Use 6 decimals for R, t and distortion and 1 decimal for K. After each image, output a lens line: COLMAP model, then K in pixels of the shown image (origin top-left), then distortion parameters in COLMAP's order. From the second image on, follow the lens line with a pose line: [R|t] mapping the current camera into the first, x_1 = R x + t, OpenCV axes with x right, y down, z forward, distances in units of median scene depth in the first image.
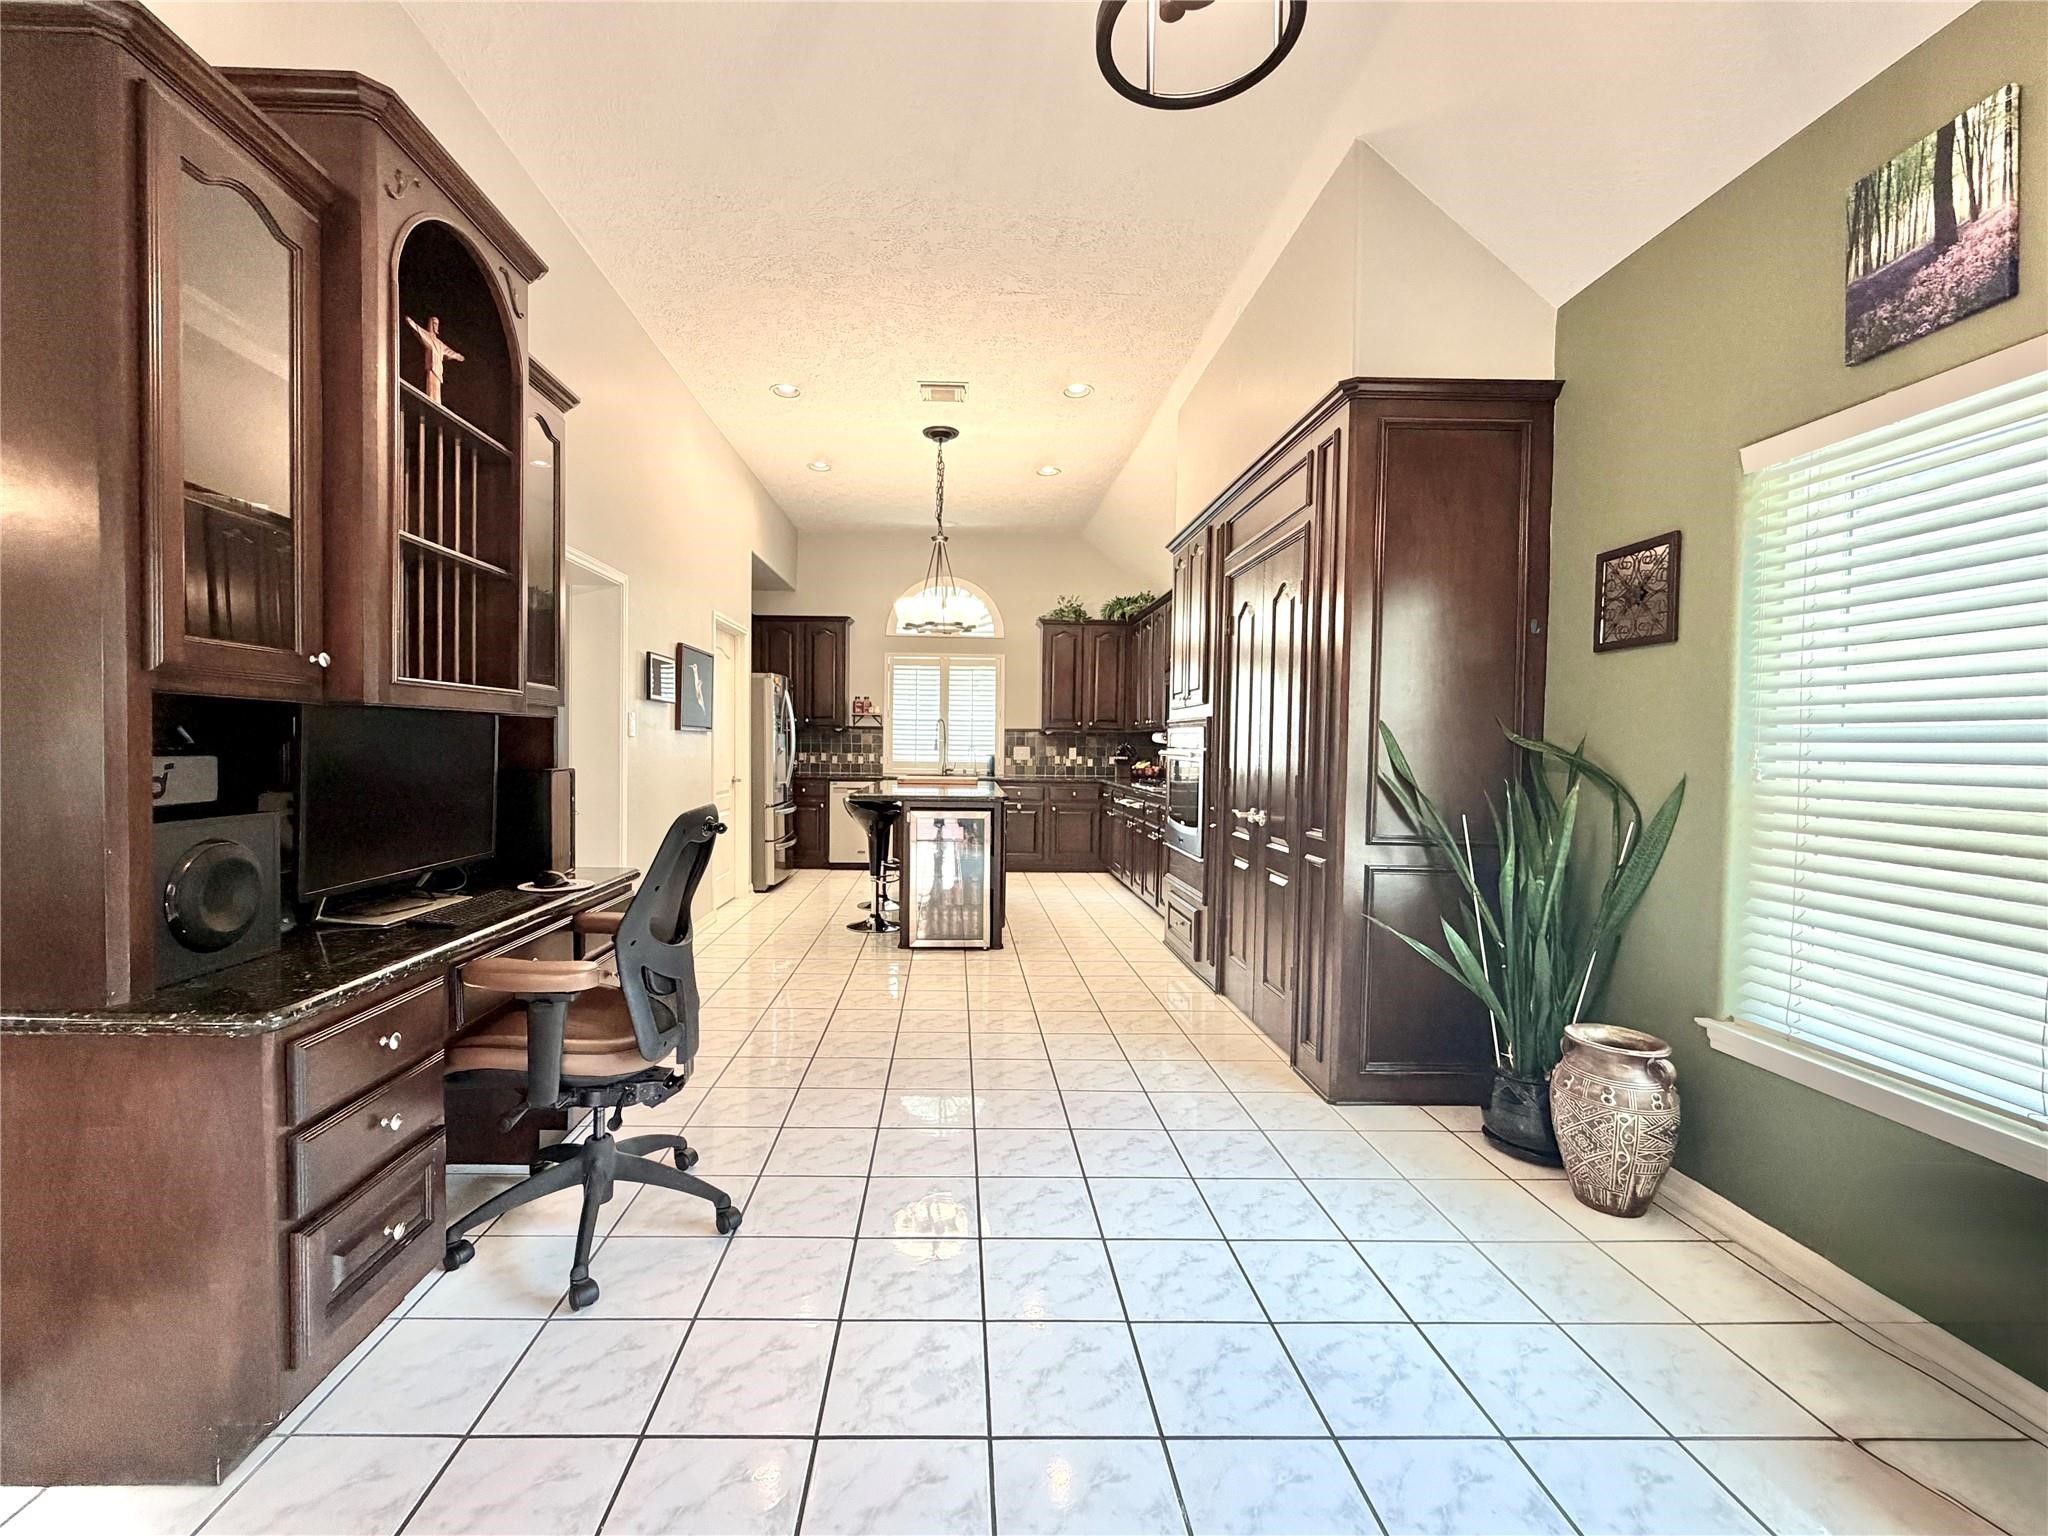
lens RADIAL K [[857.7, 0, 970.1], [0, 857.7, 768.9], [0, 0, 1]] dist [0.000762, -0.000047]
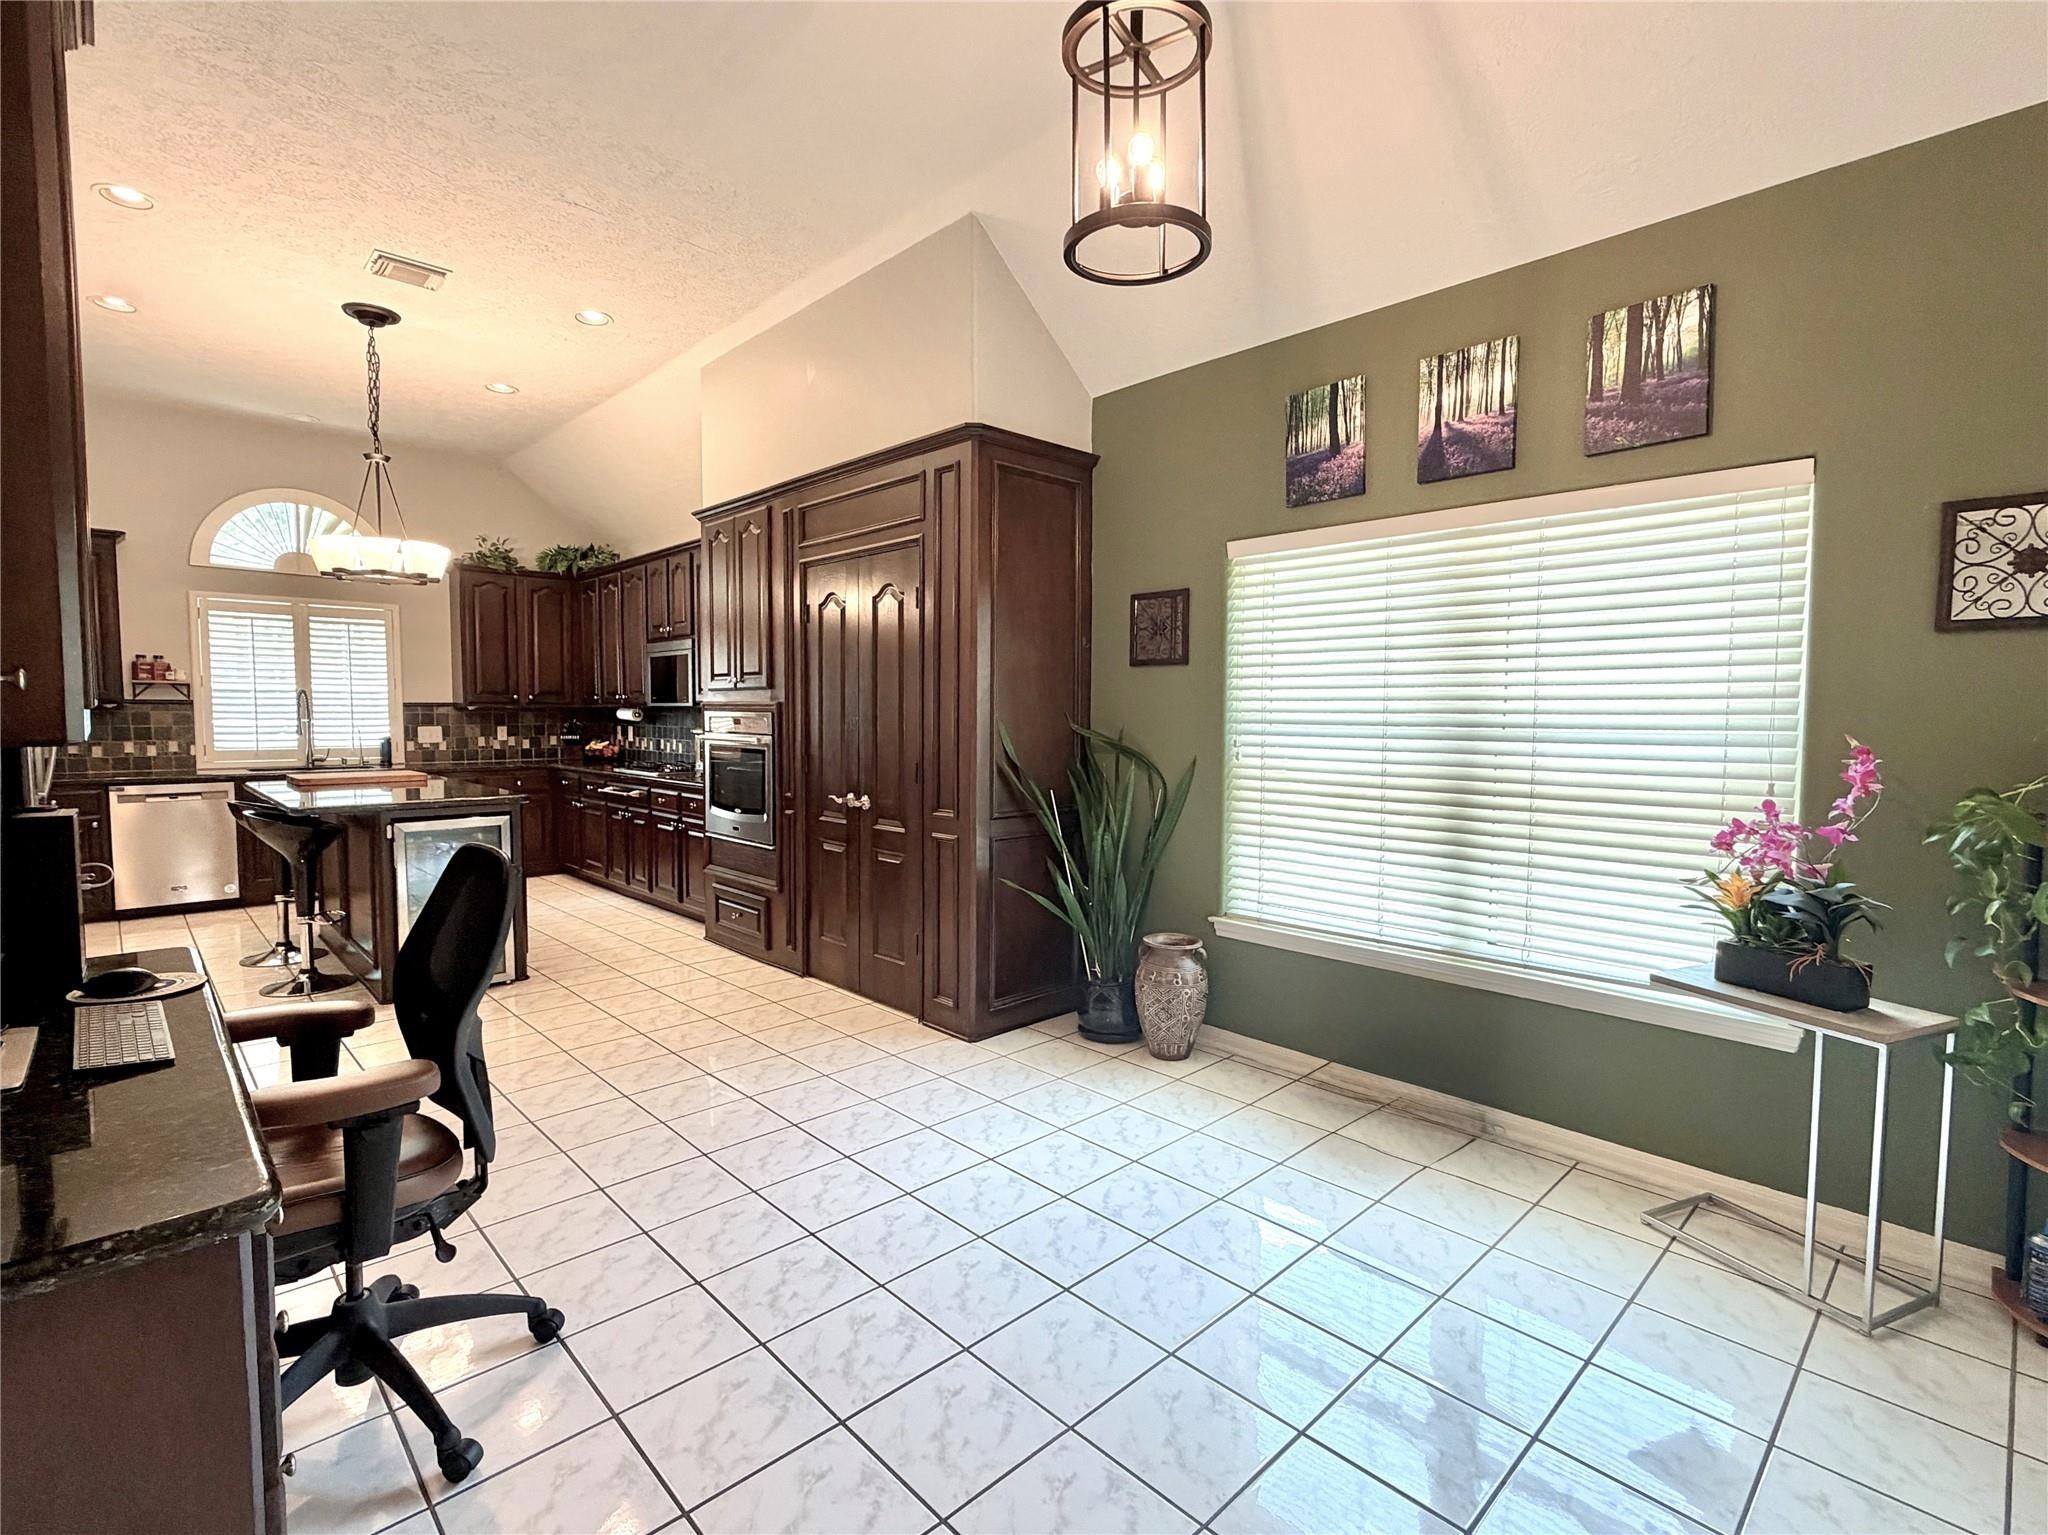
lens RADIAL K [[960.6, 0, 1024.0], [0, 960.6, 767.5], [0, 0, 1]] dist [-0.000319, 0.000127]
pose [[0.733669, -0.048423, 0.677780, -0.282647], [0.024124, 0.998685, 0.045236, -0.030724], [-0.679079, -0.016838, 0.733872, -0.006612]]
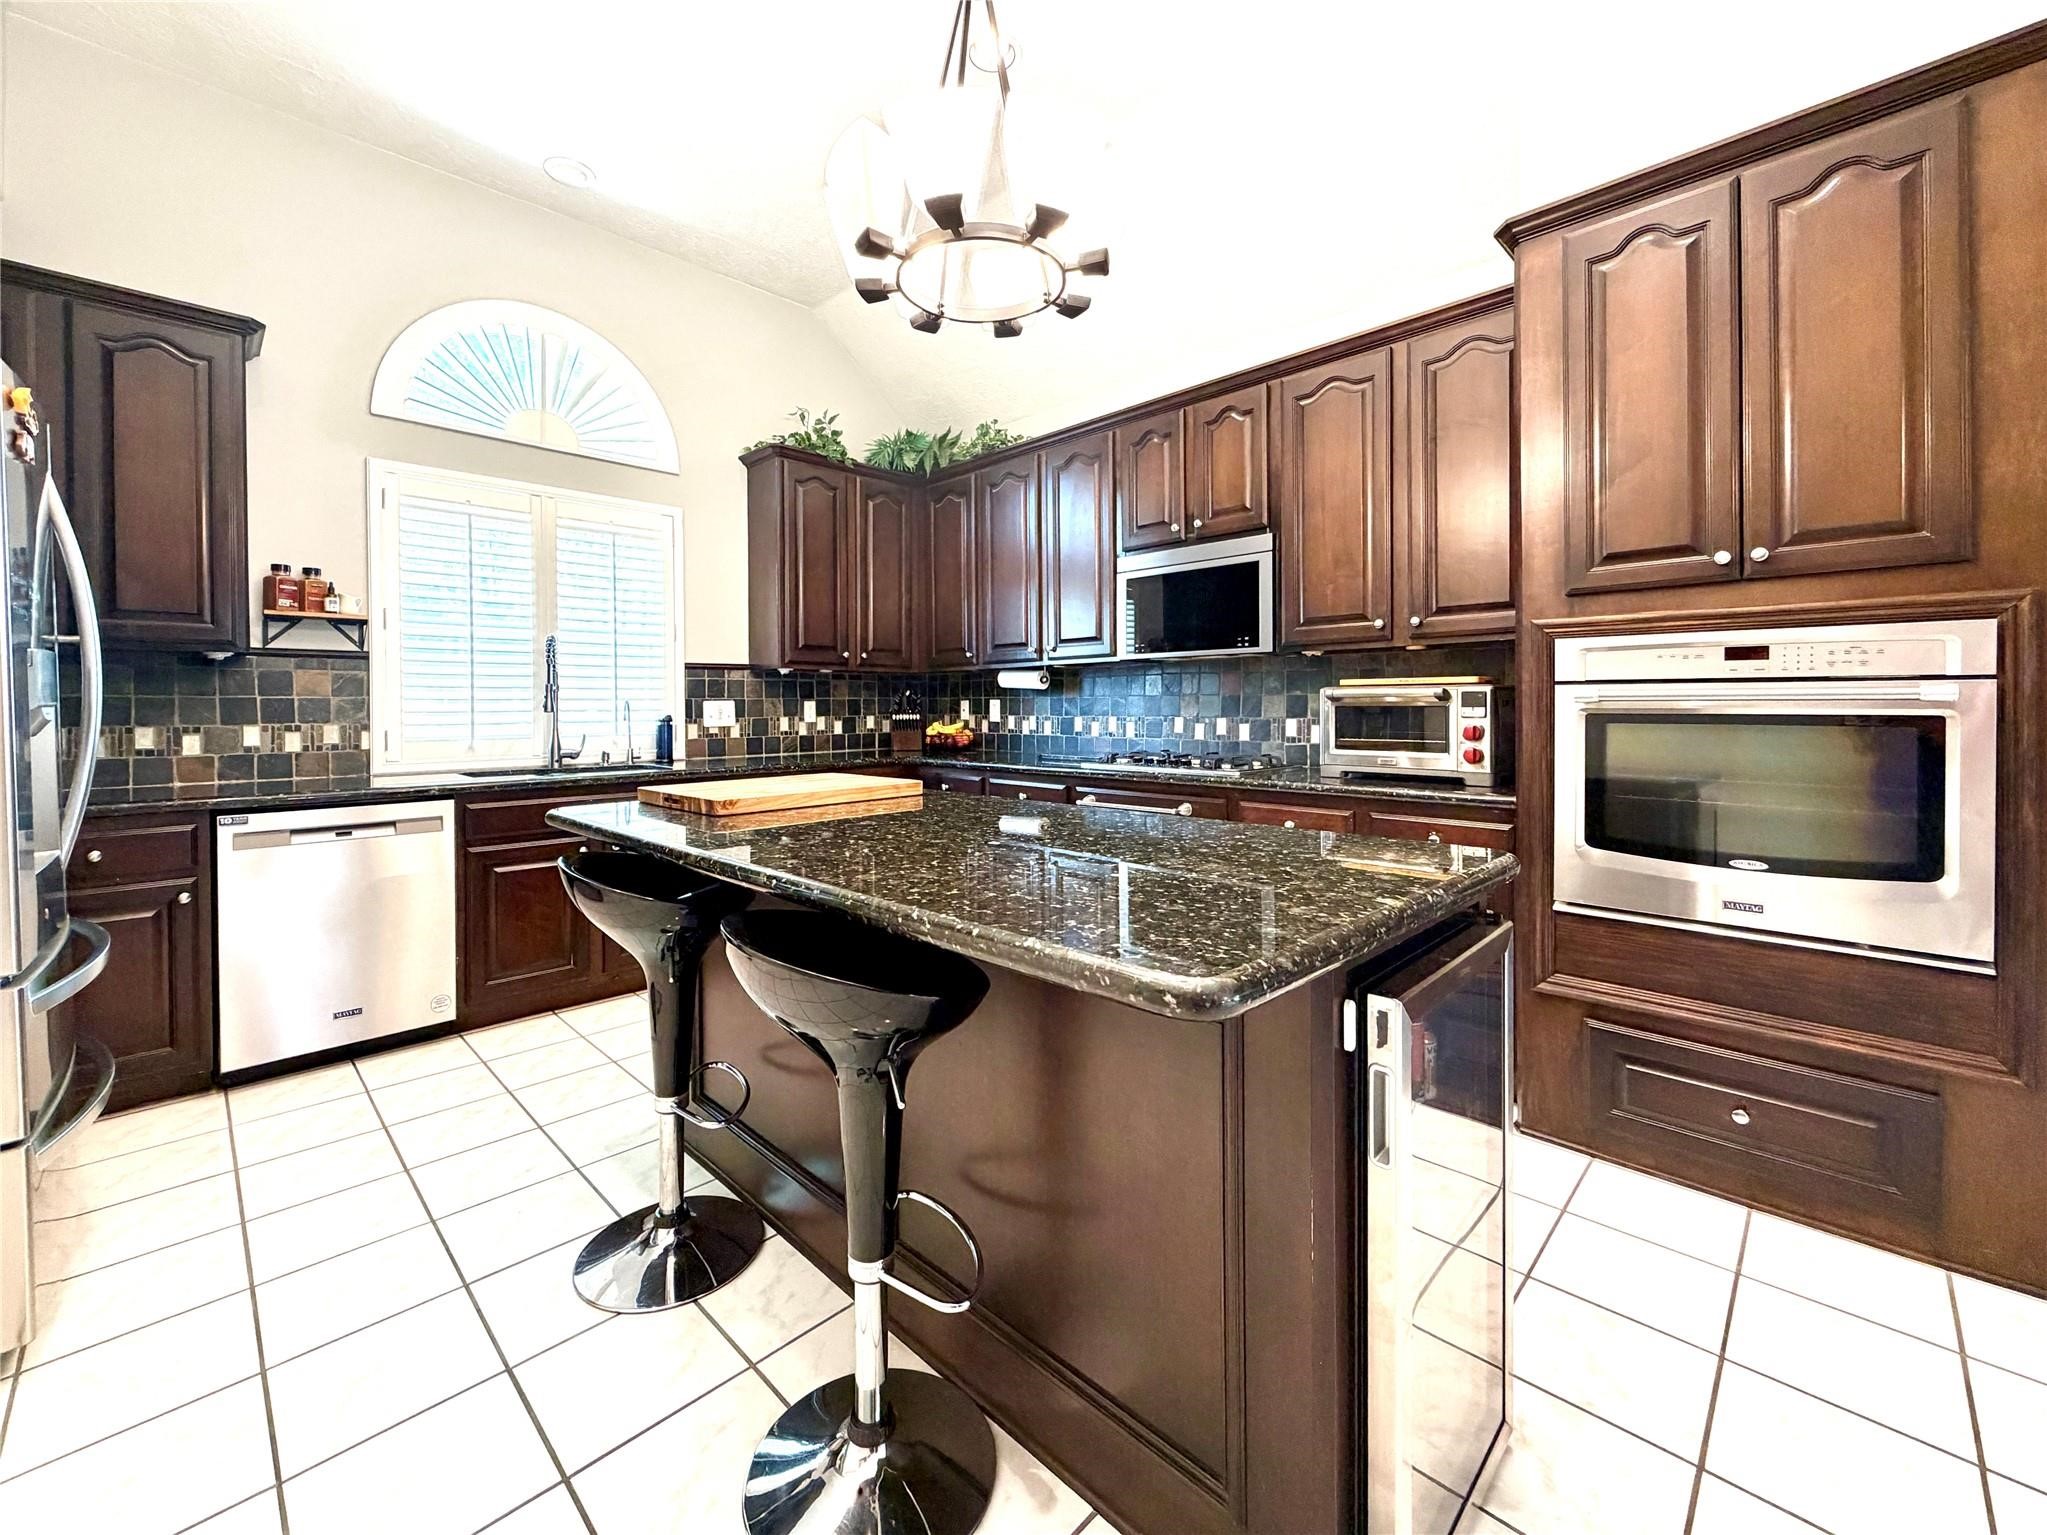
lens RADIAL K [[832.9, 0, 1018.7], [0, 832.9, 710.3], [0, 0, 1]] dist [-0.002391, -0.000329]
pose [[0.715002, -0.021060, 0.698805, -0.317349], [0.035323, 0.999358, -0.006023, -0.022744], [-0.698229, 0.028990, 0.715287, 1.110892]]
